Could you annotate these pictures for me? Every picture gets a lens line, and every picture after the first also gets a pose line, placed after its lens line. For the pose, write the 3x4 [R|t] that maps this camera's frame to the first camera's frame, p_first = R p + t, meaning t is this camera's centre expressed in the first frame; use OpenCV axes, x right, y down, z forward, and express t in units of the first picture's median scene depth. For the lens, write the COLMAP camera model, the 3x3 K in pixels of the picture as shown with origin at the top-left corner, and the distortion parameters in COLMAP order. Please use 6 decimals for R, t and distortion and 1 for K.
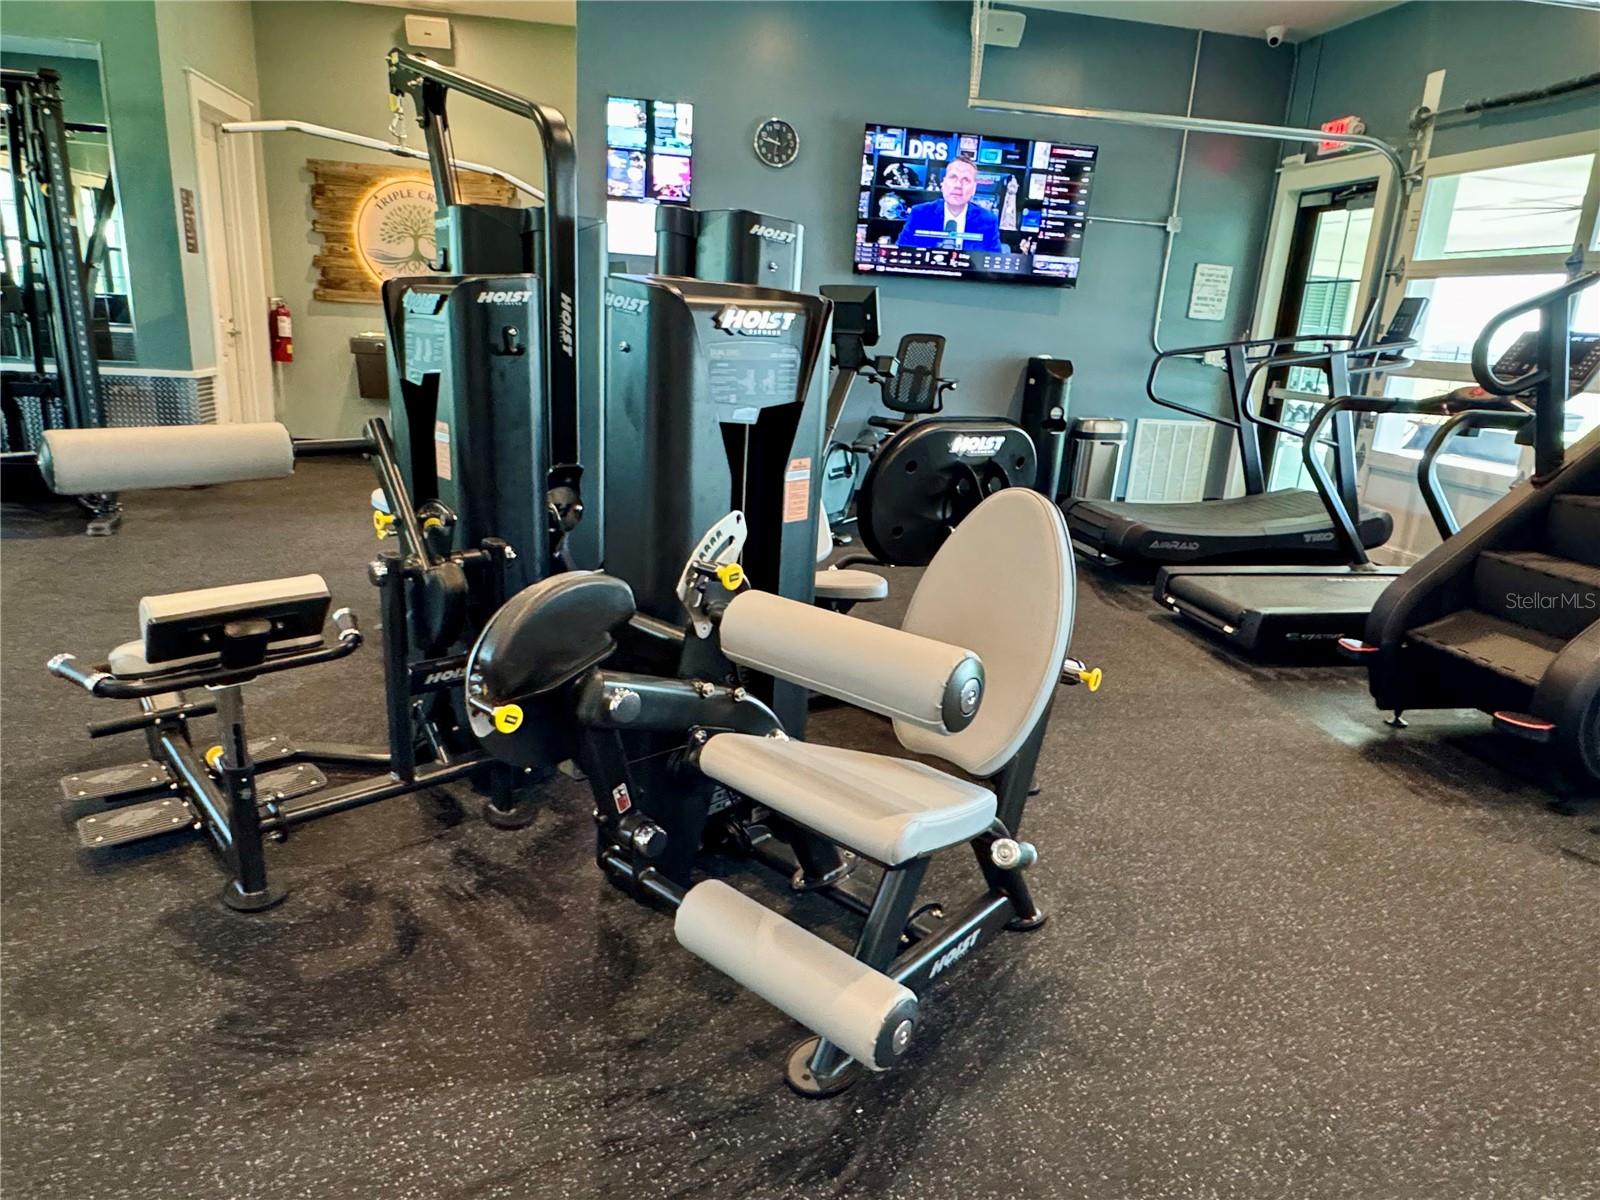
lens RADIAL K [[999.2, 0, 796.0], [0, 999.2, 599.7], [0, 0, 1]] dist [-0.005294, 0.006556]
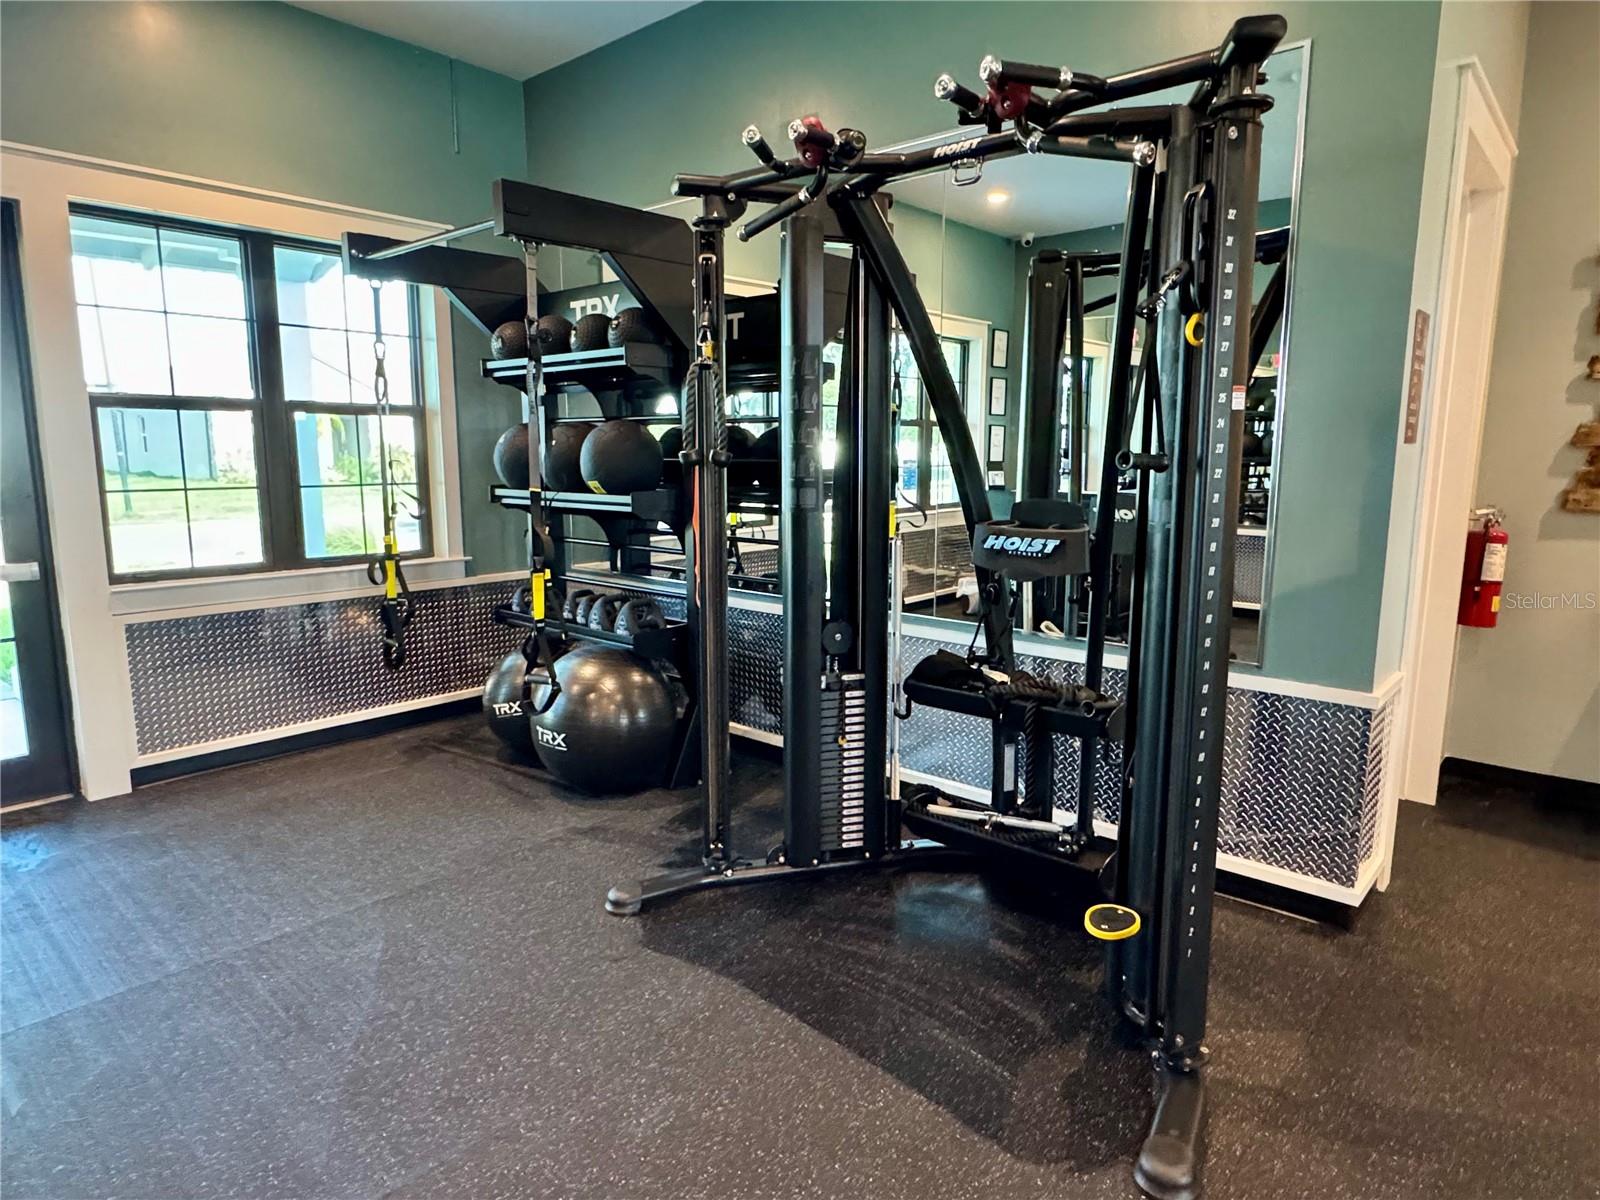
lens RADIAL K [[964.5, 0, 804.7], [0, 964.5, 603.3], [0, 0, 1]] dist [0.003887, 0.000995]
pose [[0.618480, 0.072583, -0.782441, -0.337260], [-0.183821, 0.981461, -0.054257, -0.158685], [0.763997, 0.177386, 0.620357, 0.414982]]
